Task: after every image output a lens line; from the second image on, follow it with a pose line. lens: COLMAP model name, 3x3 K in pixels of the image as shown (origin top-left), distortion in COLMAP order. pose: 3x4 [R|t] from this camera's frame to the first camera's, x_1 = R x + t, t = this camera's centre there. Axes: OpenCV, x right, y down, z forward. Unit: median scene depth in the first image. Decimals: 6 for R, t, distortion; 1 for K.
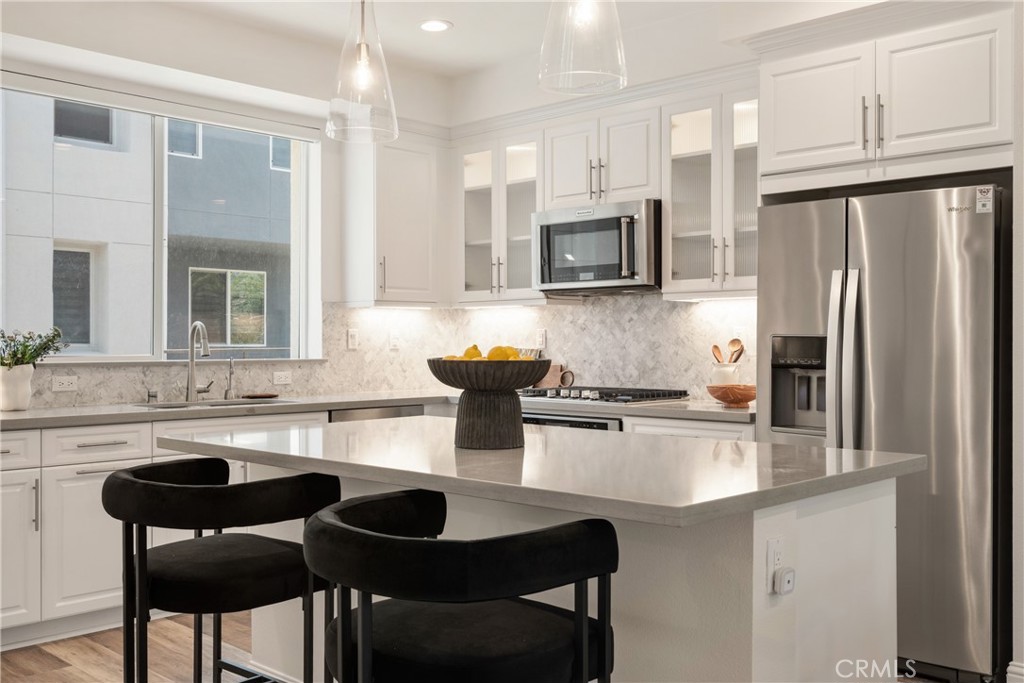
lens RADIAL K [[997.0, 0, 508.8], [0, 997.0, 342.5], [0, 0, 1]] dist [0.017274, 0.000000]
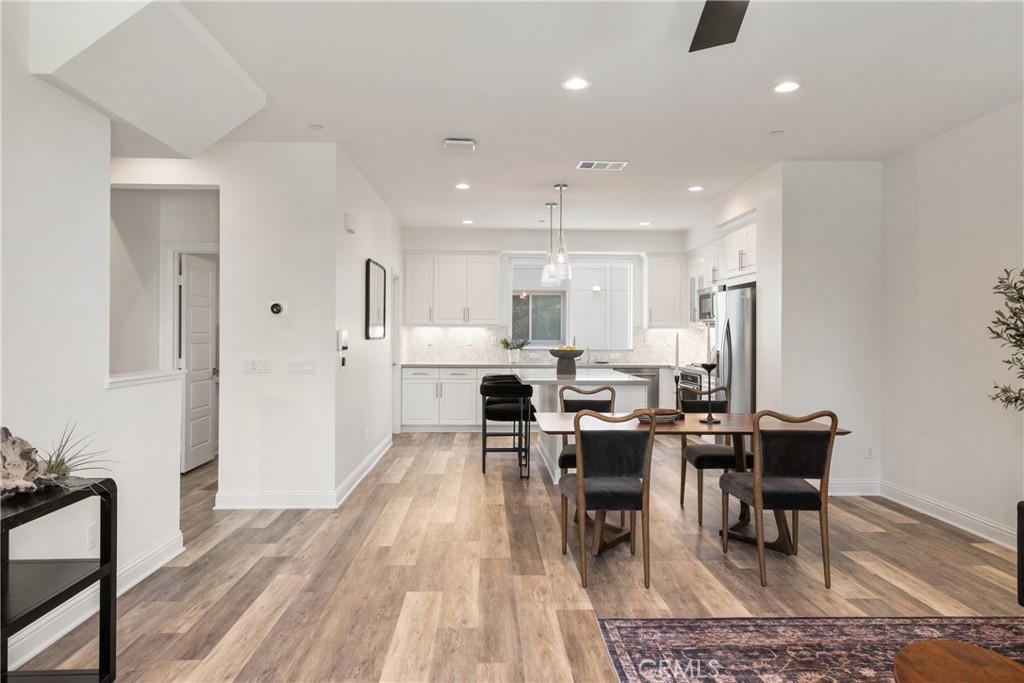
lens RADIAL K [[650.9, 0, 507.6], [0, 650.9, 333.4], [0, 0, 1]] dist [0.002222, 0.007256]
pose [[0.723673, 0.001453, -0.690142, 0.796955], [-0.005988, 0.999973, -0.004173, -0.016336], [0.690117, 0.007152, 0.723662, -0.461670]]
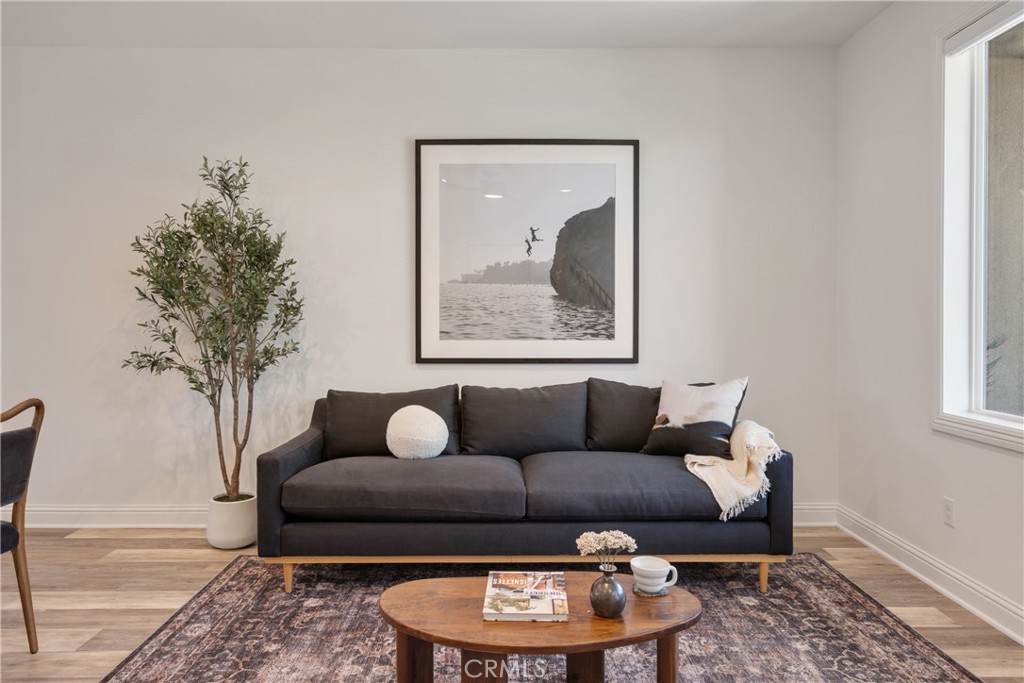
lens RADIAL K [[688.3, 0, 504.7], [0, 688.3, 318.9], [0, 0, 1]] dist [0.003519, 0.002410]
pose [[0.713736, -0.003616, 0.700405, 0.477467], [0.000392, 0.999989, 0.004763, -0.001249], [-0.700414, -0.003125, 0.713730, -0.338960]]
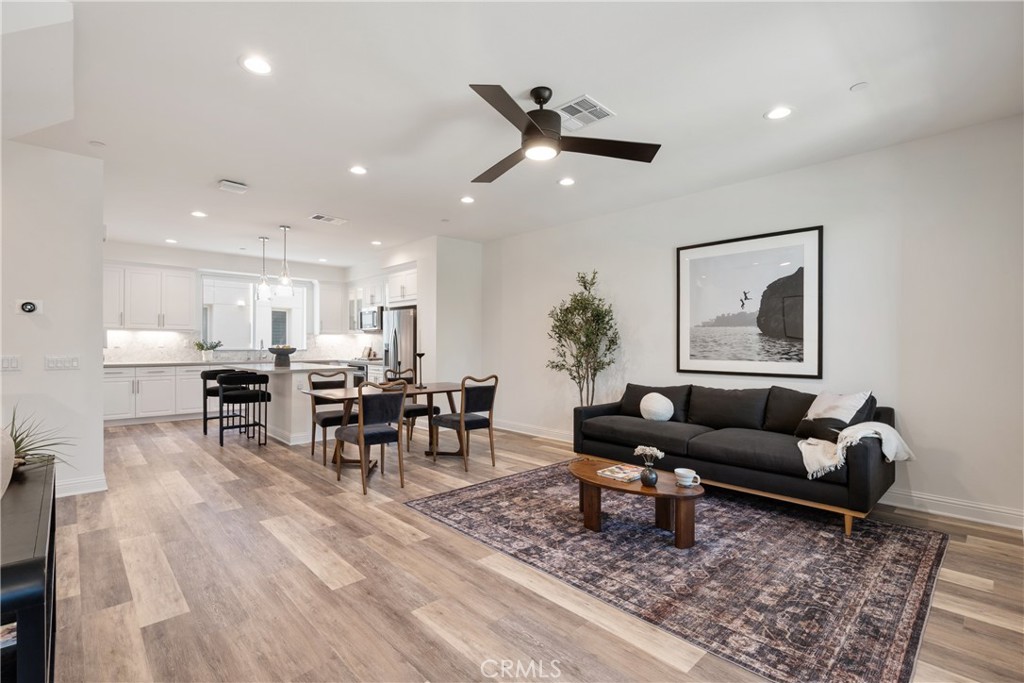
lens RADIAL K [[468.5, 0, 504.4], [0, 468.5, 346.3], [0, 0, 1]] dist [-0.005643, 0.001709]
pose [[0.998939, 0.003906, -0.045893, 0.640420], [-0.003813, 0.999990, 0.002133, -0.000705], [0.045901, -0.001956, 0.998944, -0.669476]]
